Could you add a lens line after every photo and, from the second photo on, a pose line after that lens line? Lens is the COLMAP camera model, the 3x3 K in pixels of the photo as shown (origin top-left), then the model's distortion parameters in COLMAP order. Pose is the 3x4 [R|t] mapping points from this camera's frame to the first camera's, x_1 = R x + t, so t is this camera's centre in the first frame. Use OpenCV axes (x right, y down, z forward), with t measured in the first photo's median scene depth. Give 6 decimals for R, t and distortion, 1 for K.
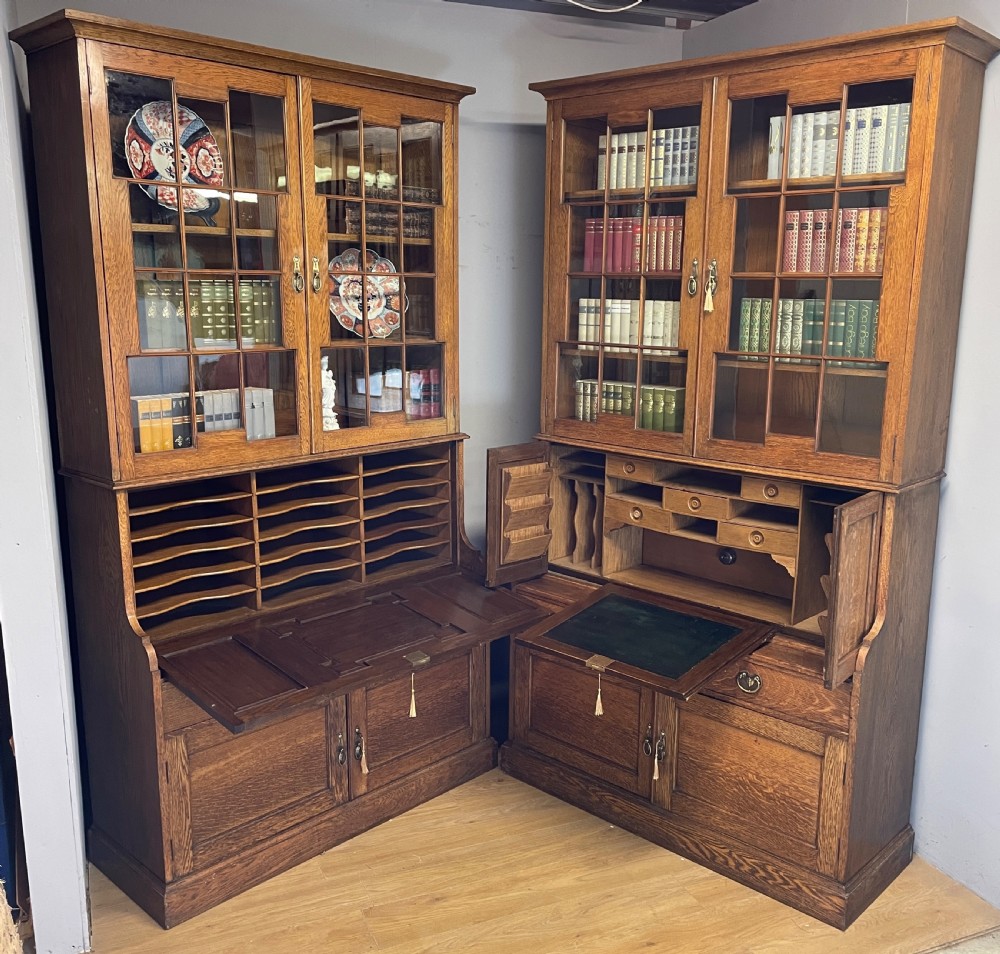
lens RADIAL K [[1004.7, 0, 506.6], [0, 1004.7, 479.6], [0, 0, 1]] dist [0.049191, 0.000000]
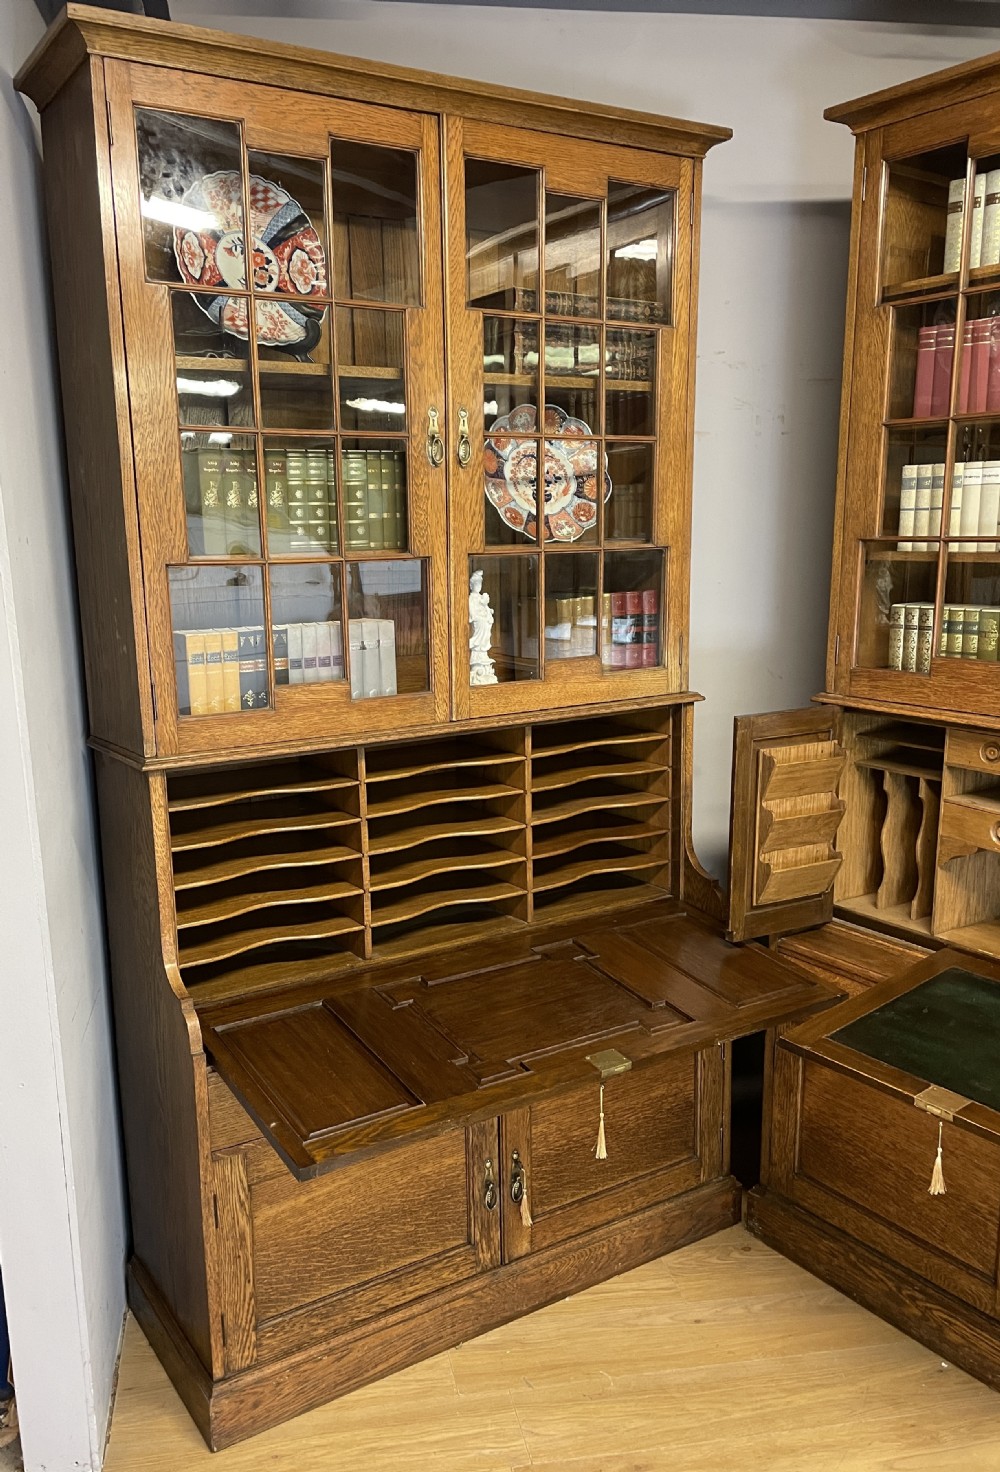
lens RADIAL K [[1196.0, 0, 421.1], [0, 1196.0, 761.6], [0, 0, 1]] dist [0.092896, -0.115386]
pose [[0.965760, 0.022088, -0.258494, -0.015115], [-0.021575, 0.999756, 0.004821, -0.003082], [0.258538, 0.000921, 0.966001, 0.265559]]
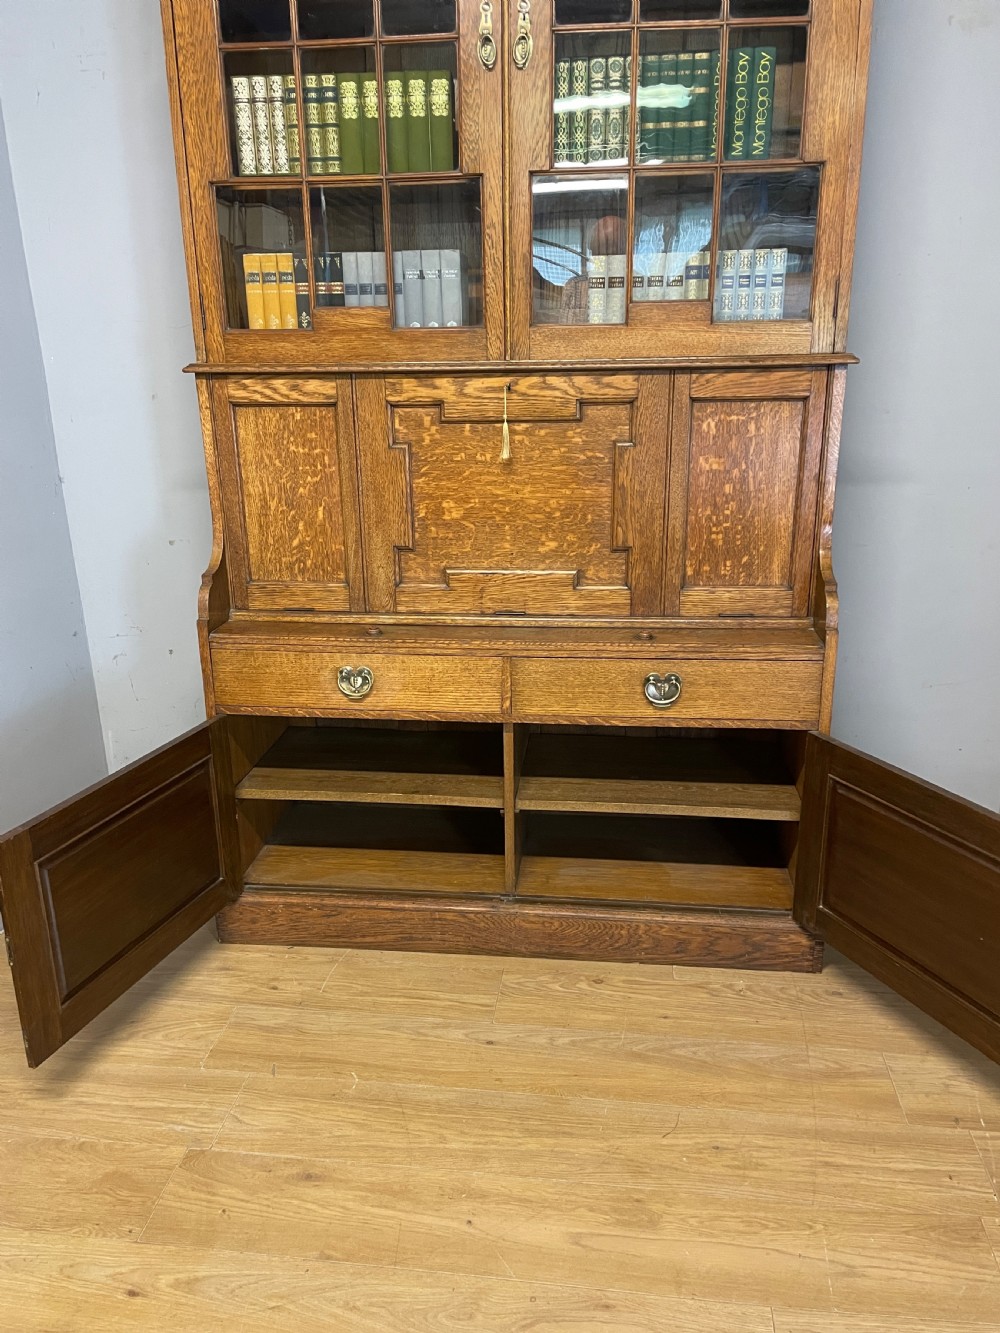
lens RADIAL K [[1008.7, 0, 496.5], [0, 1008.7, 675.5], [0, 0, 1]] dist [0.099032, -0.125381]
pose [[0.607147, 0.228238, -0.761104, 0.342551], [-0.136829, 0.973581, 0.182804, 0.052303], [0.782720, -0.006848, 0.622336, 0.620468]]
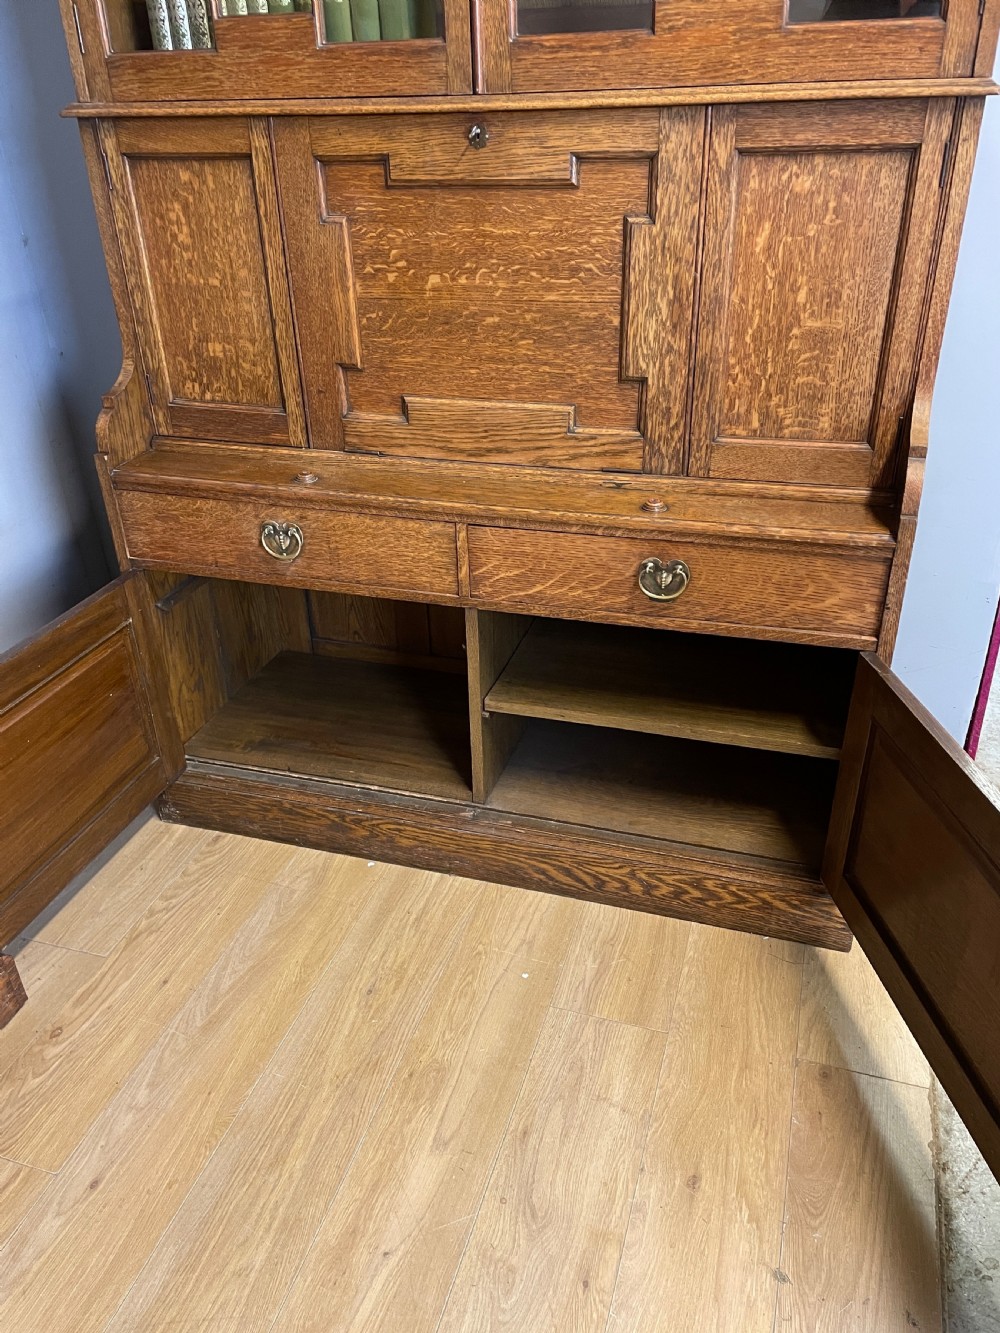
lens RADIAL K [[1008.7, 0, 500.4], [0, 1008.7, 678.5], [0, 0, 1]] dist [0.099032, -0.125381]
pose [[0.902004, -0.244030, 0.356144, -0.023026], [0.120405, 0.934388, 0.335295, 0.066685], [-0.414599, -0.259556, 0.872203, 0.566808]]
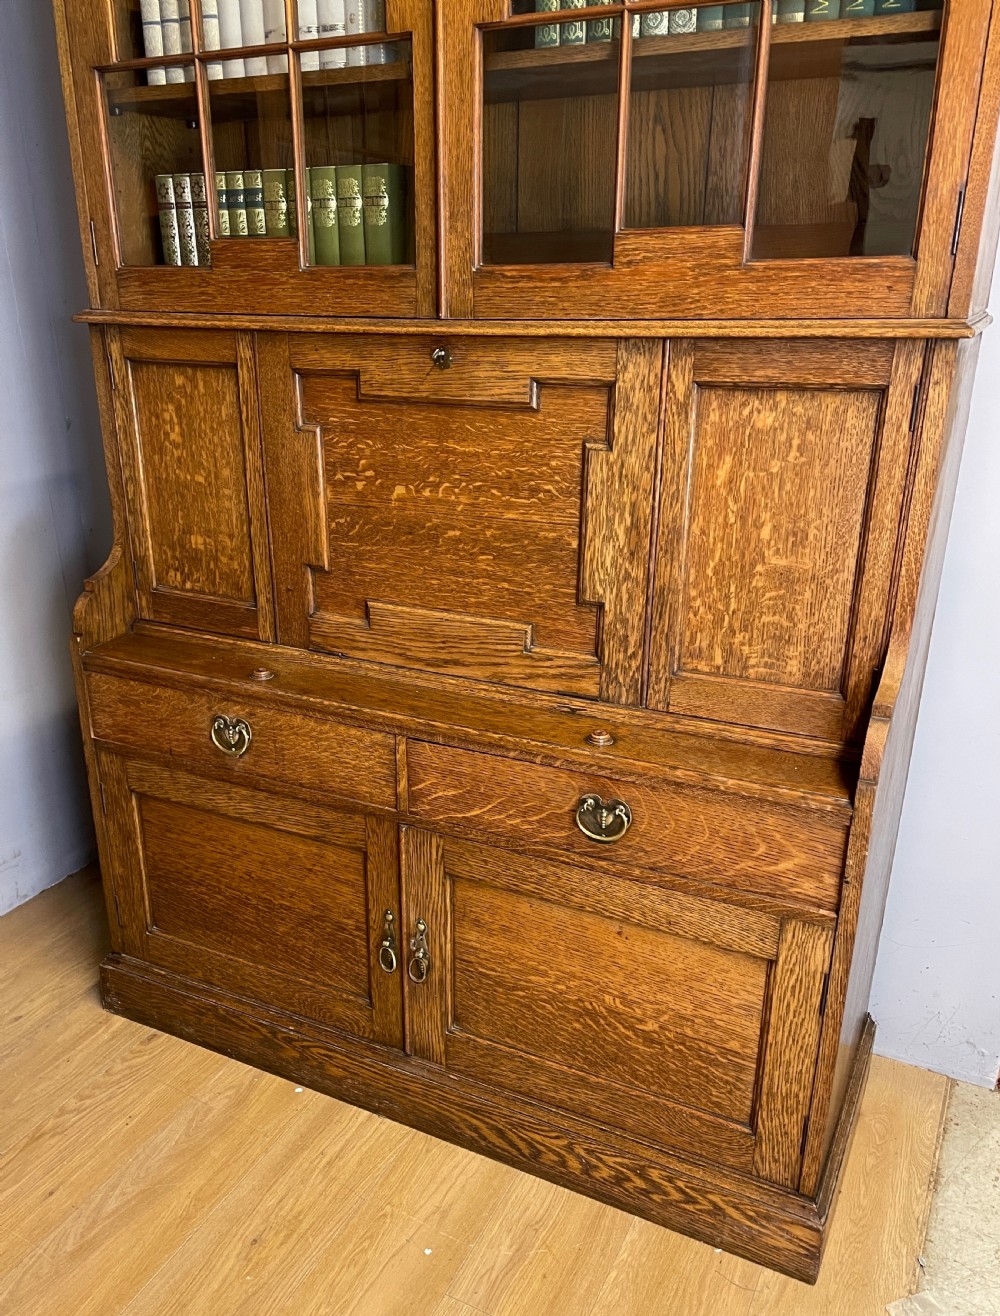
lens RADIAL K [[1082.4, 0, 453.1], [0, 1082.4, 719.0], [0, 0, 1]] dist [0.095873, -0.117025]
pose [[0.966195, -0.113420, 0.231522, 0.064987], [0.068084, 0.978402, 0.195178, 0.055235], [-0.248659, -0.172817, 0.953049, 0.543251]]
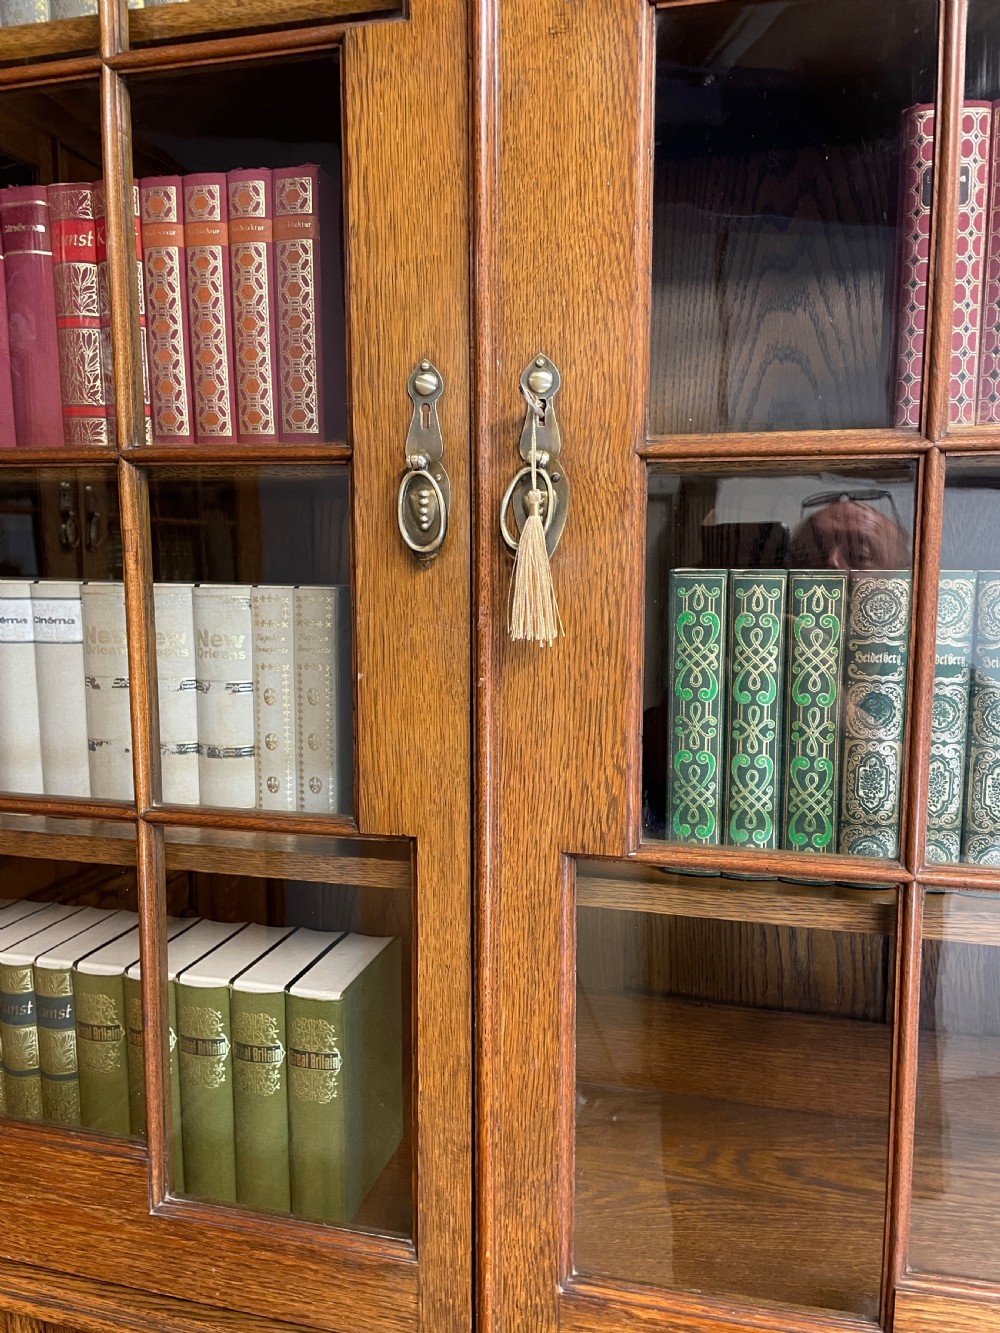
lens RADIAL K [[1008.7, 0, 510.3], [0, 1008.7, 676.9], [0, 0, 1]] dist [0.099032, -0.125381]
pose [[0.883423, -0.070494, 0.463243, 0.111269], [0.099966, 0.994213, -0.039345, -0.153417], [-0.457788, 0.081067, 0.885357, 0.836768]]
